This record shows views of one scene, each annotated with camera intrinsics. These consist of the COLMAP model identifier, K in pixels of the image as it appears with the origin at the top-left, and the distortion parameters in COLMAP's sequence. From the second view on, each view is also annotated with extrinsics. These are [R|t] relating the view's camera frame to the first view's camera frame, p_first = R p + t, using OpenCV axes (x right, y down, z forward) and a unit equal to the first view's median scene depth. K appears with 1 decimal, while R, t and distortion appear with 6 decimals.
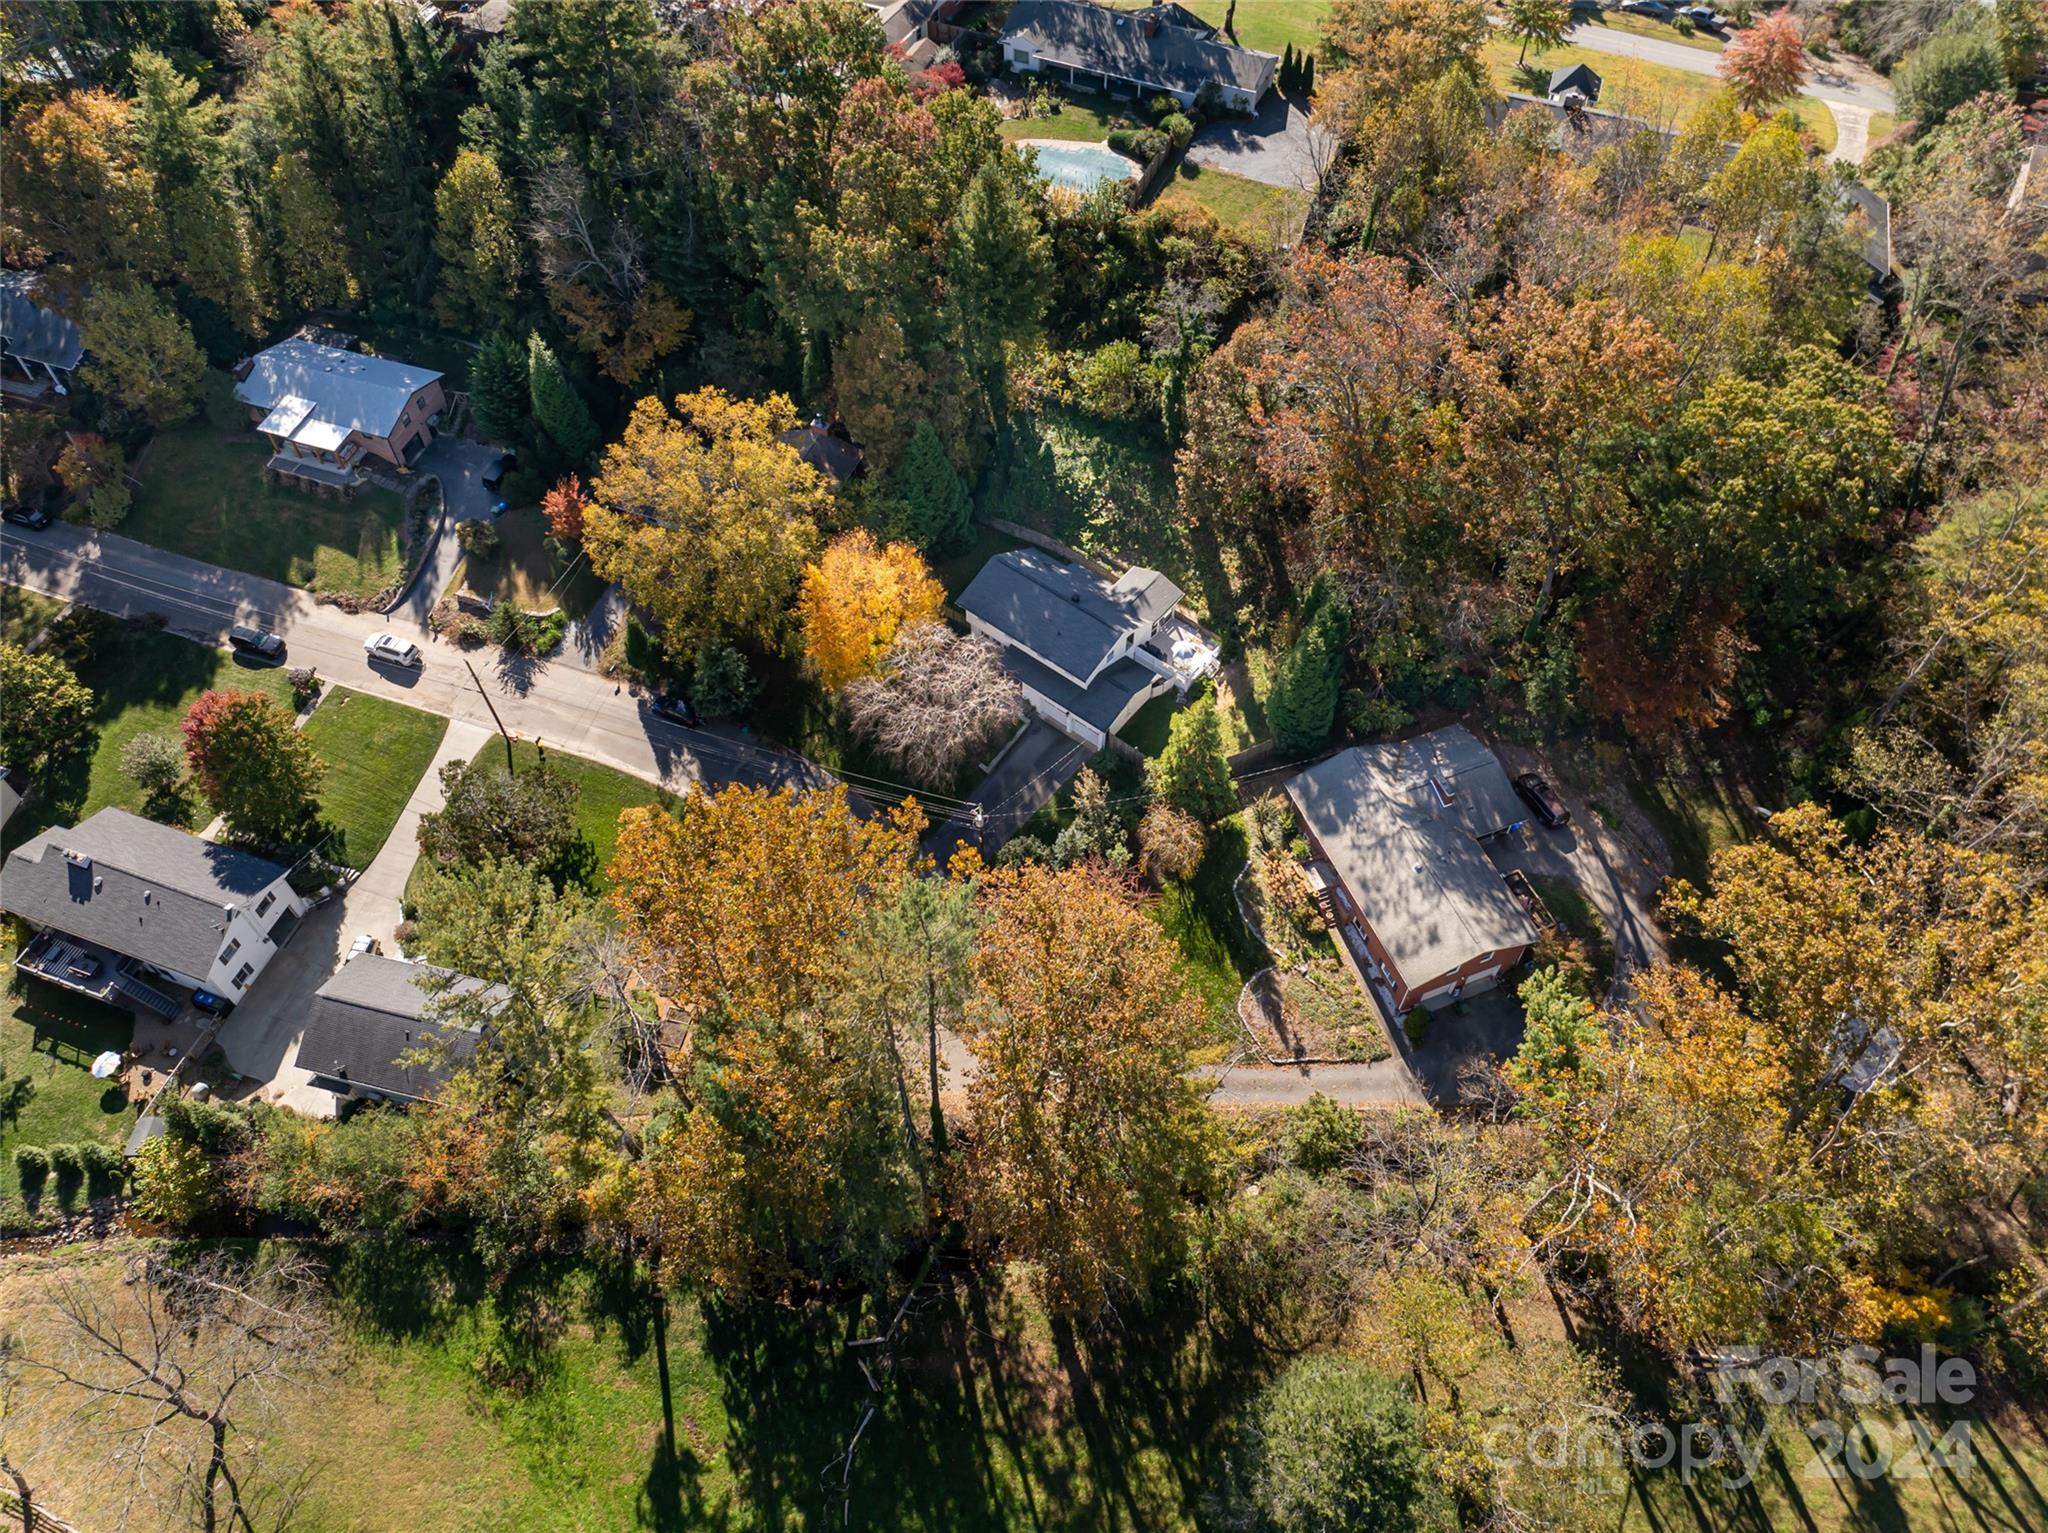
lens RADIAL K [[1442.7, 0, 1031.3], [0, 1442.7, 761.0], [0, 0, 1]] dist [-0.023554, 0.000269]
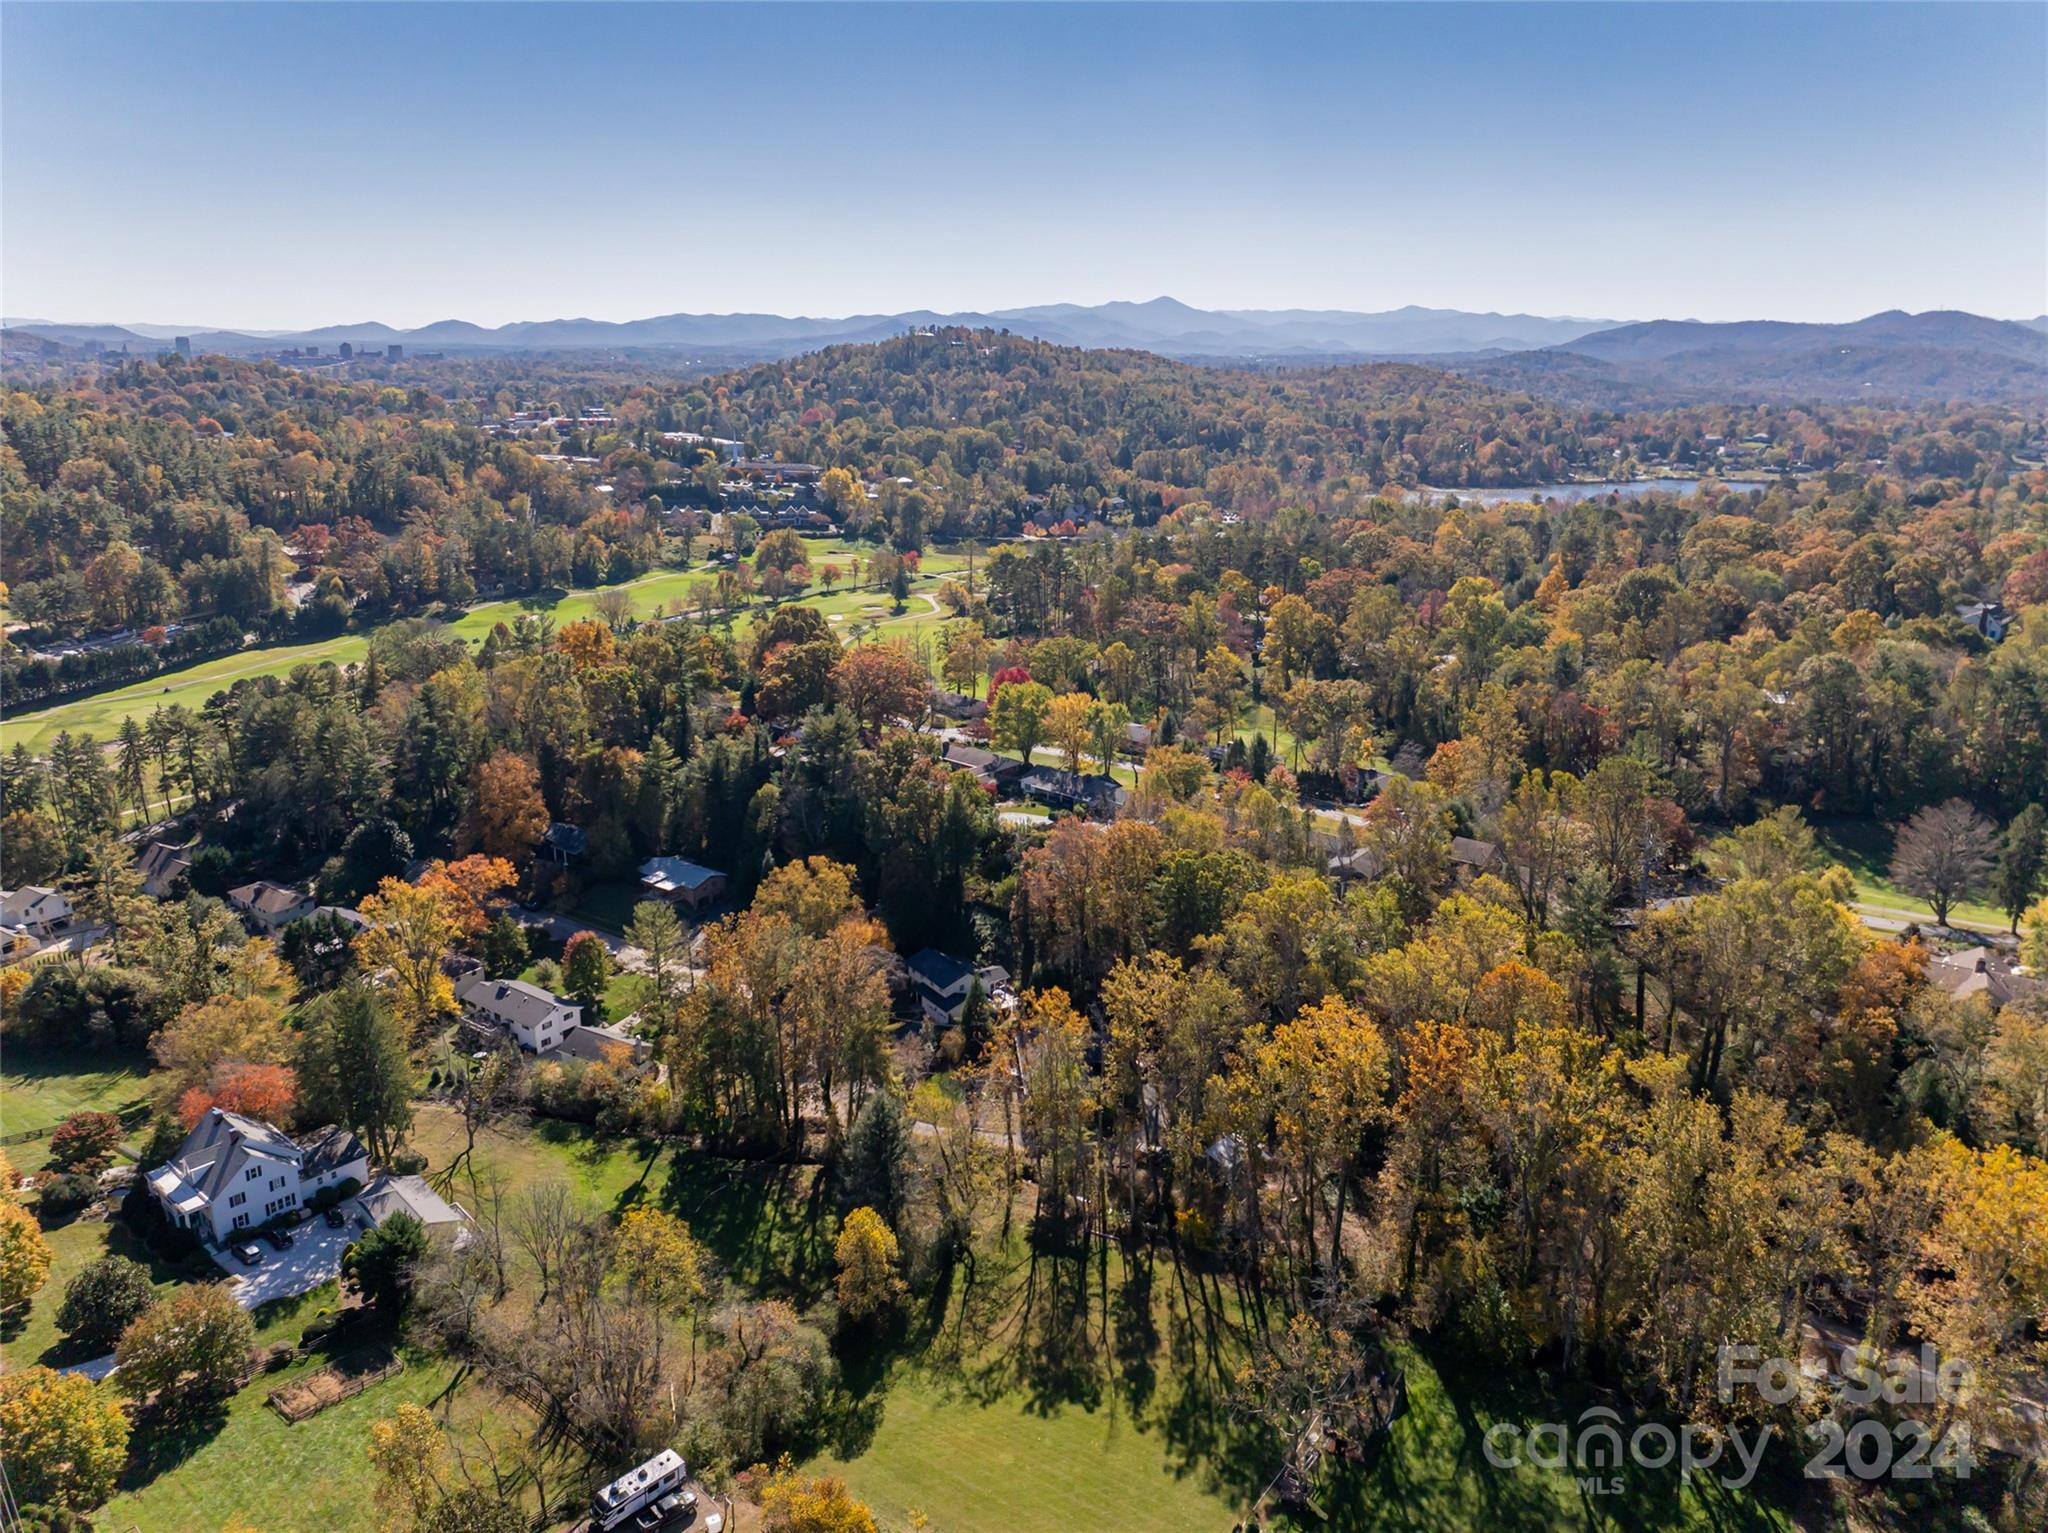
lens RADIAL K [[1442.7, 0, 1020.3], [0, 1442.7, 766.4], [0, 0, 1]] dist [-0.023554, 0.000269]
pose [[0.958691, 0.088363, -0.270378, 0.687649], [-0.232541, 0.790888, -0.566058, 0.857620], [0.163820, 0.605548, 0.778765, -0.838827]]
